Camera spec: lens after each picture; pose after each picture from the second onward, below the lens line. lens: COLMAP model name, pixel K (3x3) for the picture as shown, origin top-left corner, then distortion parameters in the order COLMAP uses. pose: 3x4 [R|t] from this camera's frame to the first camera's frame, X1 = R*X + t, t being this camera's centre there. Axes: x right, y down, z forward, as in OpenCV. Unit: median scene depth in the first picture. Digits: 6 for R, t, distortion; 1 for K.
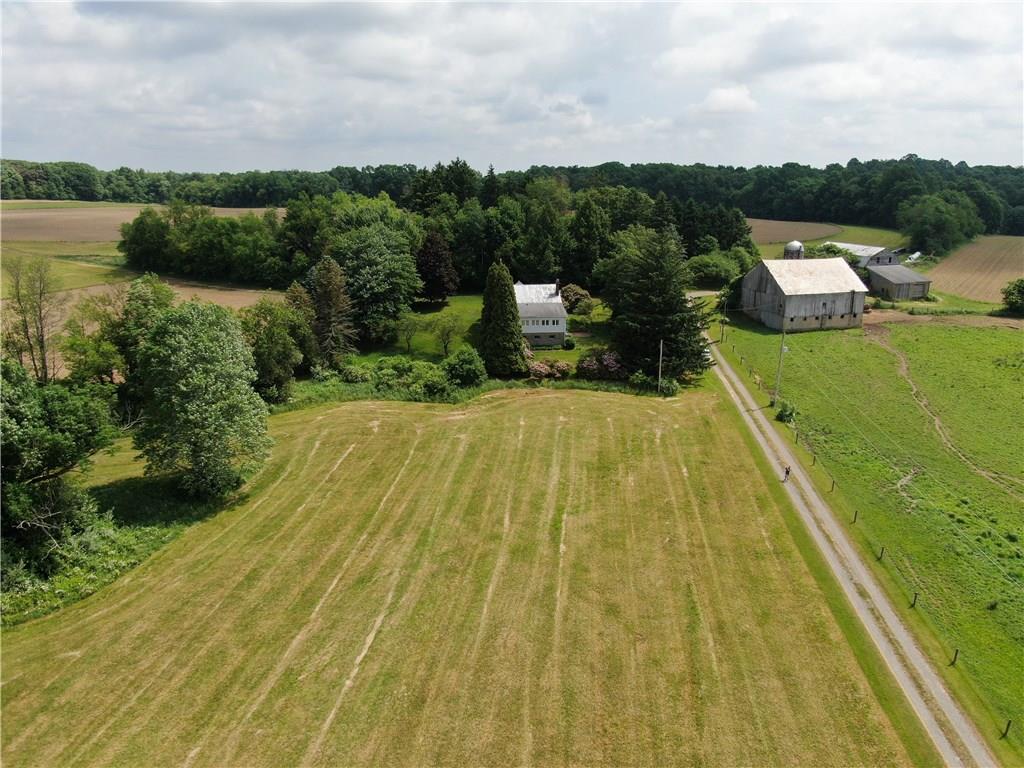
lens RADIAL K [[732.4, 0, 511.4], [0, 732.4, 383.5], [0, 0, 1]] dist [0.002943, -0.001491]
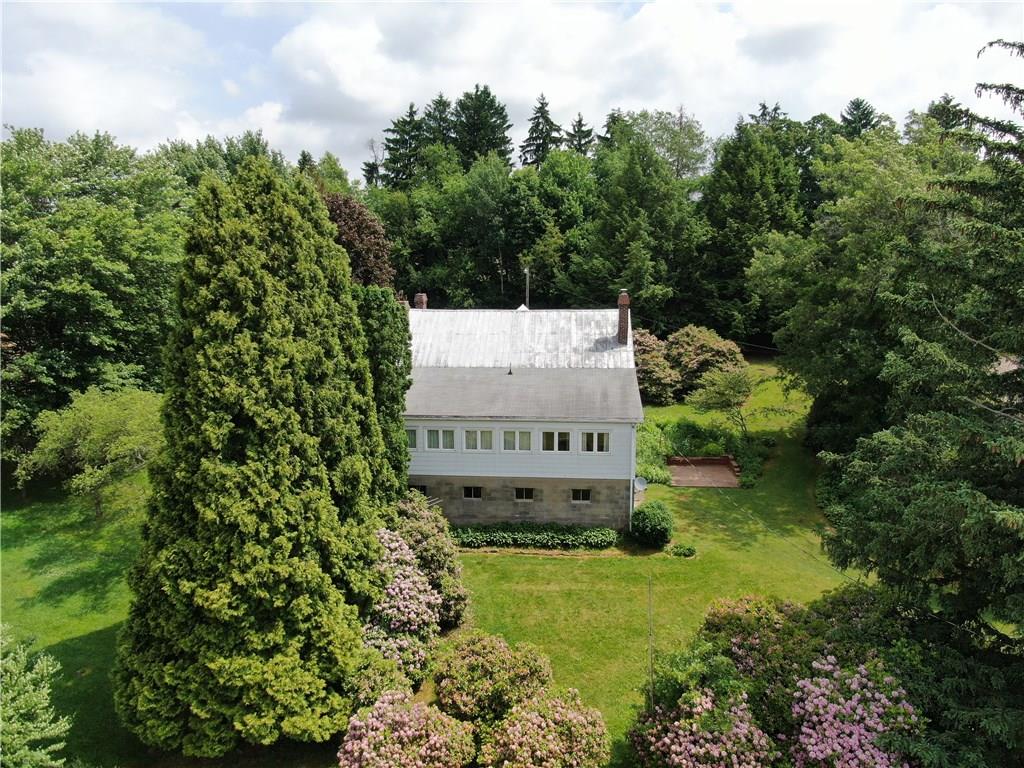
lens RADIAL K [[732.4, 0, 513.6], [0, 732.4, 384.0], [0, 0, 1]] dist [0.002943, -0.001491]
pose [[0.977909, 0.026022, -0.207406, 0.075668], [-0.047071, 0.994150, -0.097209, -0.068580], [0.203663, 0.104824, 0.973413, 0.656108]]
